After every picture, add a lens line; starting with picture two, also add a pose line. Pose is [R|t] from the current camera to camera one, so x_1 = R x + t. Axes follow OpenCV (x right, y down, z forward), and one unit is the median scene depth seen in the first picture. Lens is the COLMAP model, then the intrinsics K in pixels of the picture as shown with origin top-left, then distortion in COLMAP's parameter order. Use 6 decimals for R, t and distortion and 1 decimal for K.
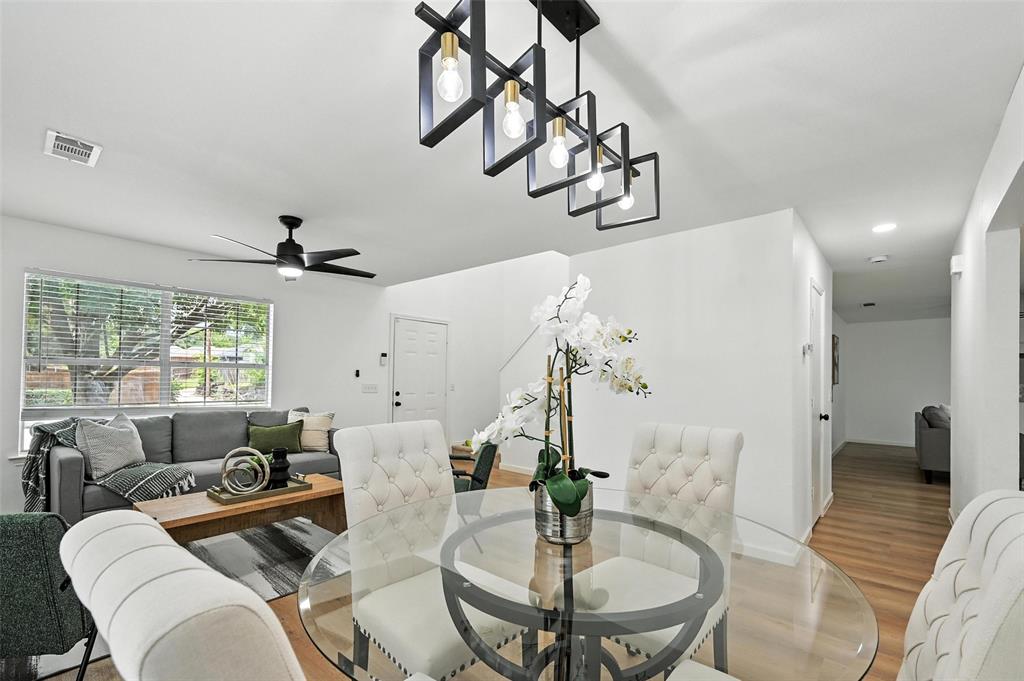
lens RADIAL K [[449.2, 0, 526.4], [0, 449.2, 372.3], [0, 0, 1]] dist [-0.001399, -0.000267]
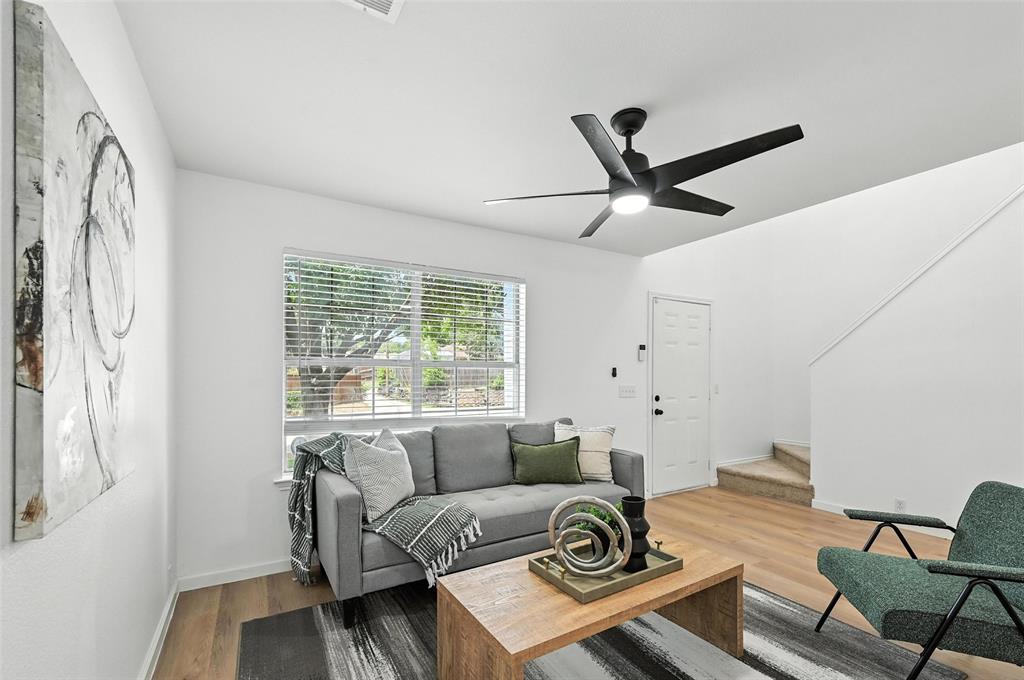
lens RADIAL K [[445.7, 0, 512.0], [0, 445.7, 377.9], [0, 0, 1]] dist [0.002207, 0.000243]
pose [[0.948328, -0.014128, -0.316978, -0.473312], [0.018410, 0.999775, 0.010518, 0.001813], [0.316758, -0.015810, 0.948375, 0.362149]]
